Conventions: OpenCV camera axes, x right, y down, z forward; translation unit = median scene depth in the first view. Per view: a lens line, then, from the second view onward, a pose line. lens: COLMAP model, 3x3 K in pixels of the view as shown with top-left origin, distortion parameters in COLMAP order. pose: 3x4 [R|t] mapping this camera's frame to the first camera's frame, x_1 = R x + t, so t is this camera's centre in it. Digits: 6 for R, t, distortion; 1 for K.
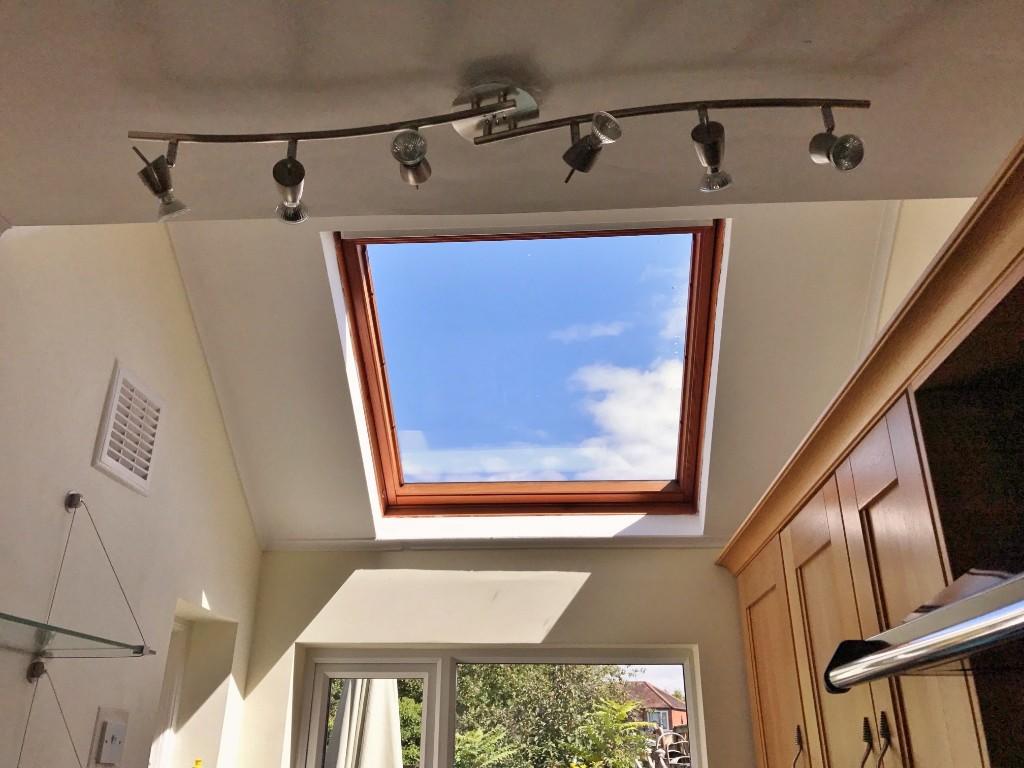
lens RADIAL K [[837.7, 0, 508.0], [0, 837.7, 380.9], [0, 0, 1]] dist [0.015371, -0.005738]
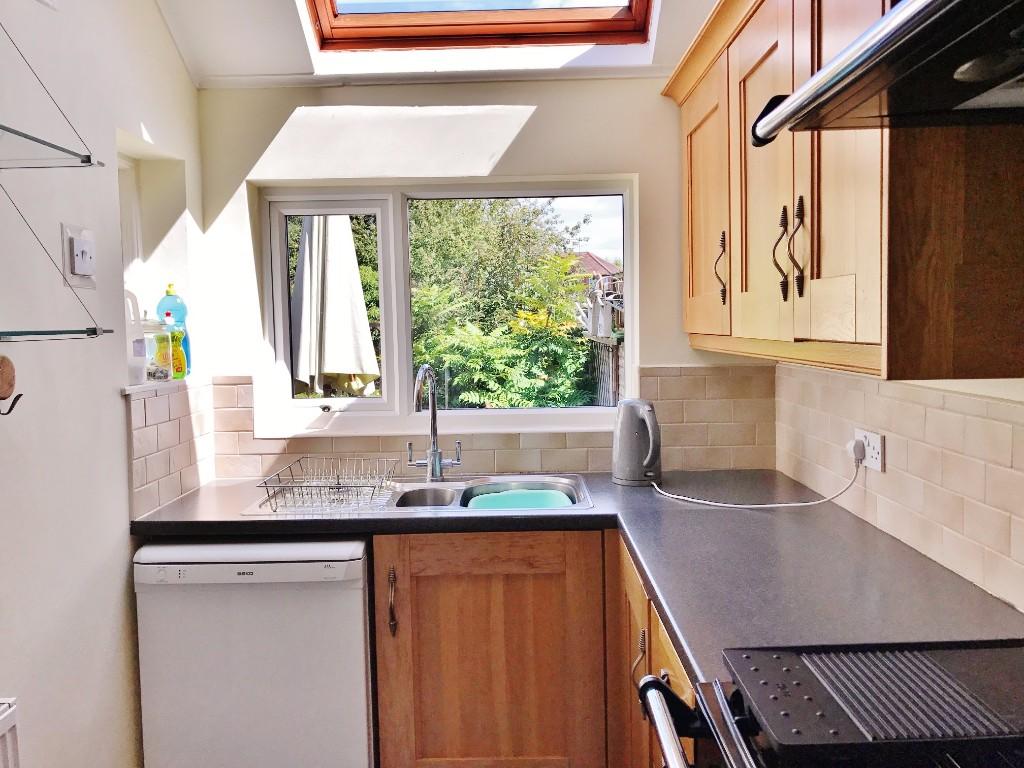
lens RADIAL K [[829.2, 0, 512.0], [0, 829.2, 384.0], [0, 0, 1]] dist [0.041703, -0.090861]
pose [[0.997763, -0.034740, 0.057110, 0.001215], [0.003842, 0.882739, 0.469847, 0.055862], [-0.066736, -0.468577, 0.880899, -0.021378]]
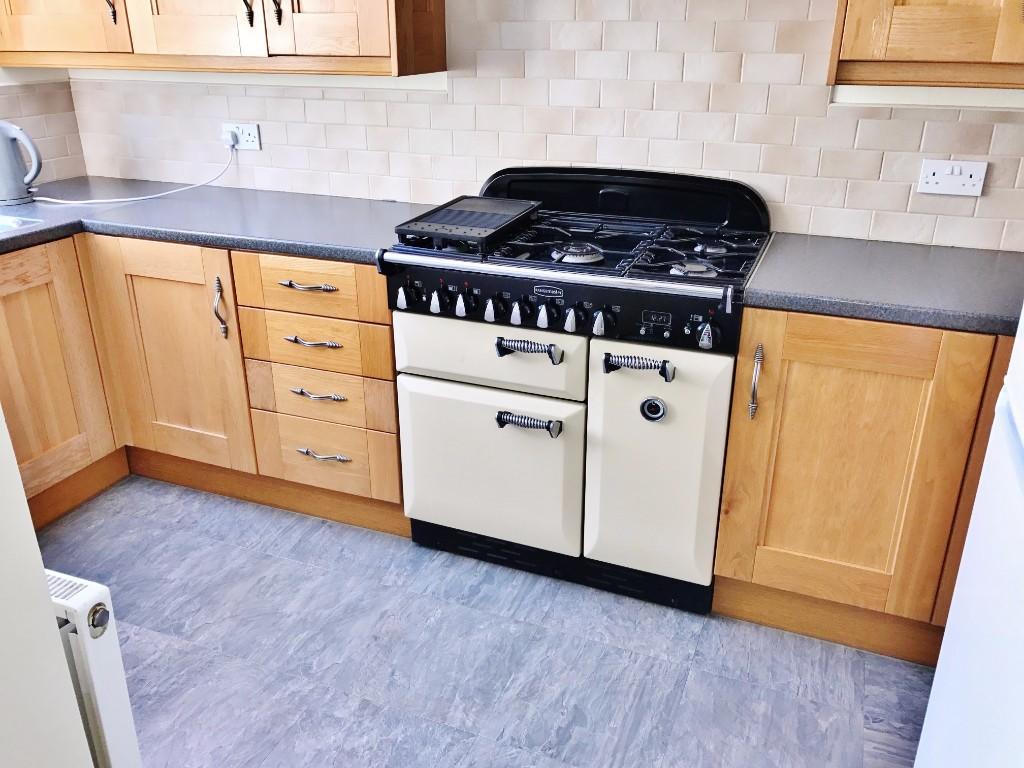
lens RADIAL K [[837.7, 0, 508.0], [0, 837.7, 380.9], [0, 0, 1]] dist [0.015371, -0.005738]
pose [[0.302842, -0.381848, 0.873201, -0.547653], [-0.381756, 0.790905, 0.478260, 0.056134], [-0.873241, -0.478186, 0.093746, 0.024926]]
